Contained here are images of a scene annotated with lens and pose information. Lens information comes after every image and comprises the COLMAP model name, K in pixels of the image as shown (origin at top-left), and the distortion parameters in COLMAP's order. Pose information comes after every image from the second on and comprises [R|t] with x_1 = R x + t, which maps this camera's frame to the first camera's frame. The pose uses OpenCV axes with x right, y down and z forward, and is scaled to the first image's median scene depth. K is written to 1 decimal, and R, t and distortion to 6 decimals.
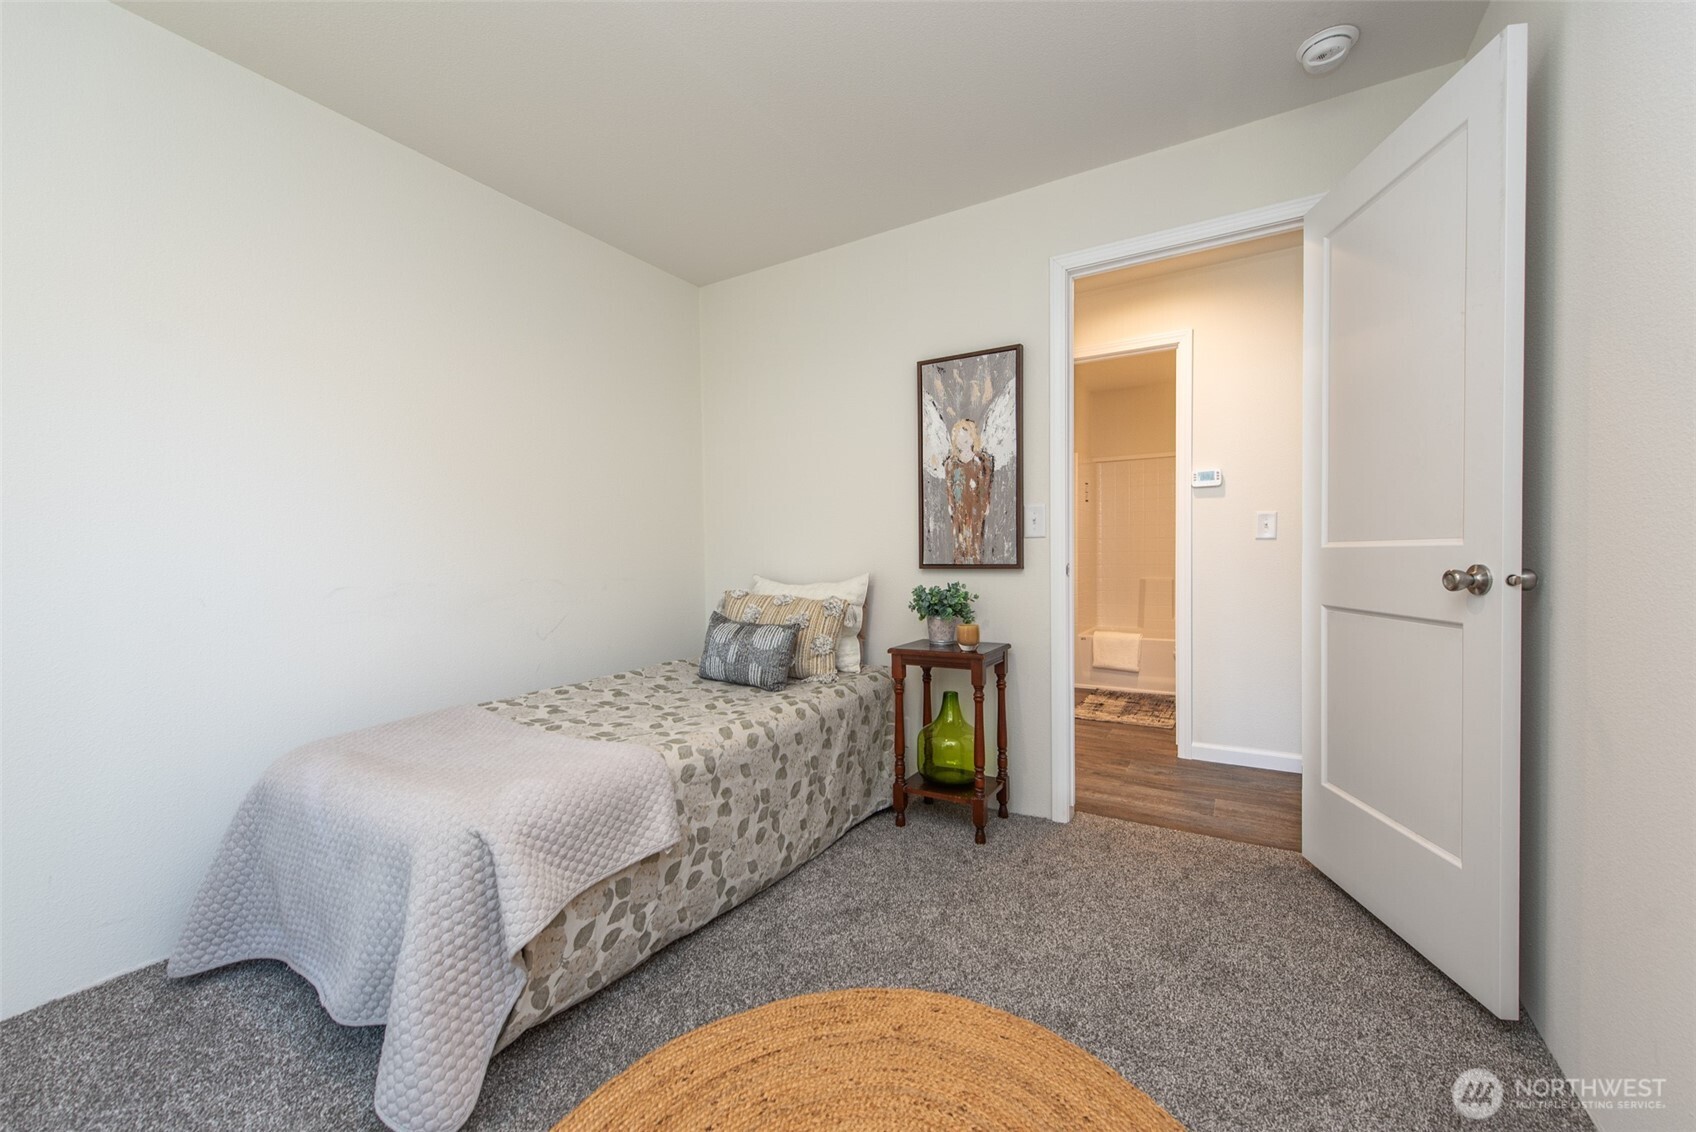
lens RADIAL K [[666.7, 0, 853.3], [0, 666.7, 576.5], [0, 0, 1]] dist [0.014085, -0.004216]
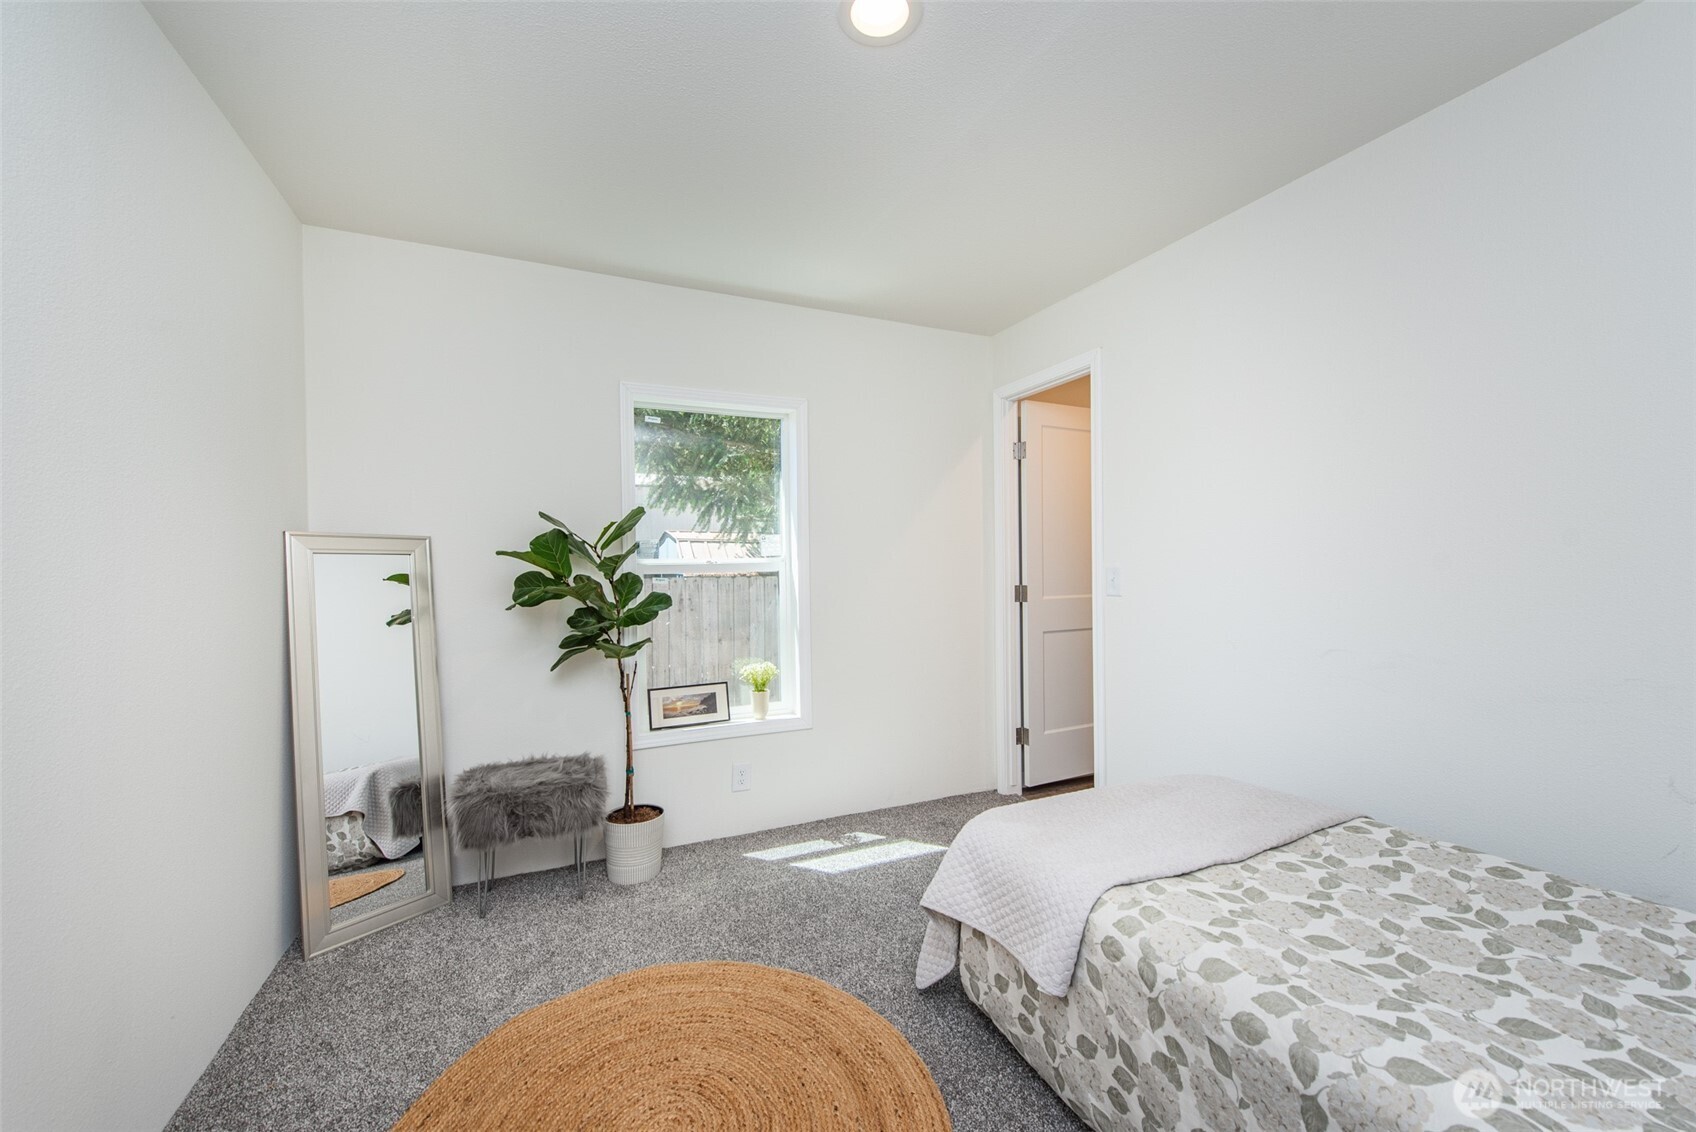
lens RADIAL K [[666.7, 0, 847.4], [0, 666.7, 562.6], [0, 0, 1]] dist [0.014085, -0.004216]
pose [[-0.592939, 0.022627, -0.804929, 0.500134], [0.005177, 0.999692, 0.024288, -0.150193], [0.805231, 0.010234, -0.592874, 1.154108]]
